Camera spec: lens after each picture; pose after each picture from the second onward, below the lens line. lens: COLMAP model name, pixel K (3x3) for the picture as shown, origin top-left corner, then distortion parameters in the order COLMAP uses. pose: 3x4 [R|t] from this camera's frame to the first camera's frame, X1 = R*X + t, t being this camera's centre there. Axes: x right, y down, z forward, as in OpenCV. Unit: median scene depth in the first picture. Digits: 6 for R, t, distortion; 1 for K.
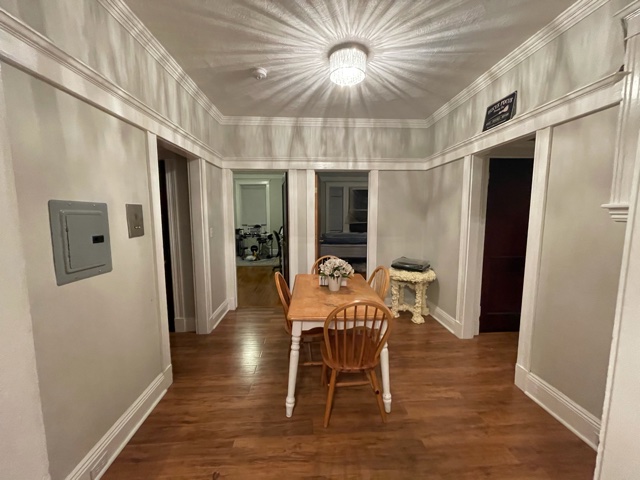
lens RADIAL K [[256.9, 0, 318.2], [0, 256.9, 242.0], [0, 0, 1]] dist [-0.006322, -0.000106]
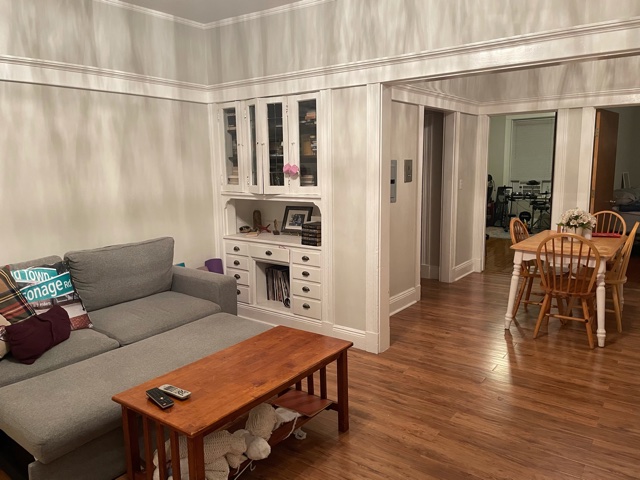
lens RADIAL K [[483.7, 0, 313.5], [0, 483.7, 236.7], [0, 0, 1]] dist [0.023679, -0.018240]
pose [[0.761726, 0.084571, -0.642356, 0.490743], [-0.058933, 0.996378, 0.061297, 0.111709], [0.645213, -0.008836, 0.763951, -1.059421]]
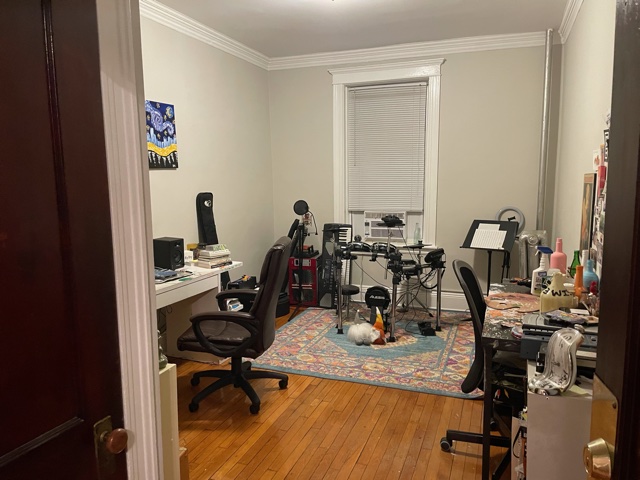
lens RADIAL K [[483.7, 0, 320.3], [0, 483.7, 239.0], [0, 0, 1]] dist [0.023679, -0.018240]
pose [[0.916082, 0.047918, -0.398117, -0.317876], [-0.042719, 0.998847, 0.021926, -0.166284], [0.398708, -0.003079, 0.917073, 1.602425]]
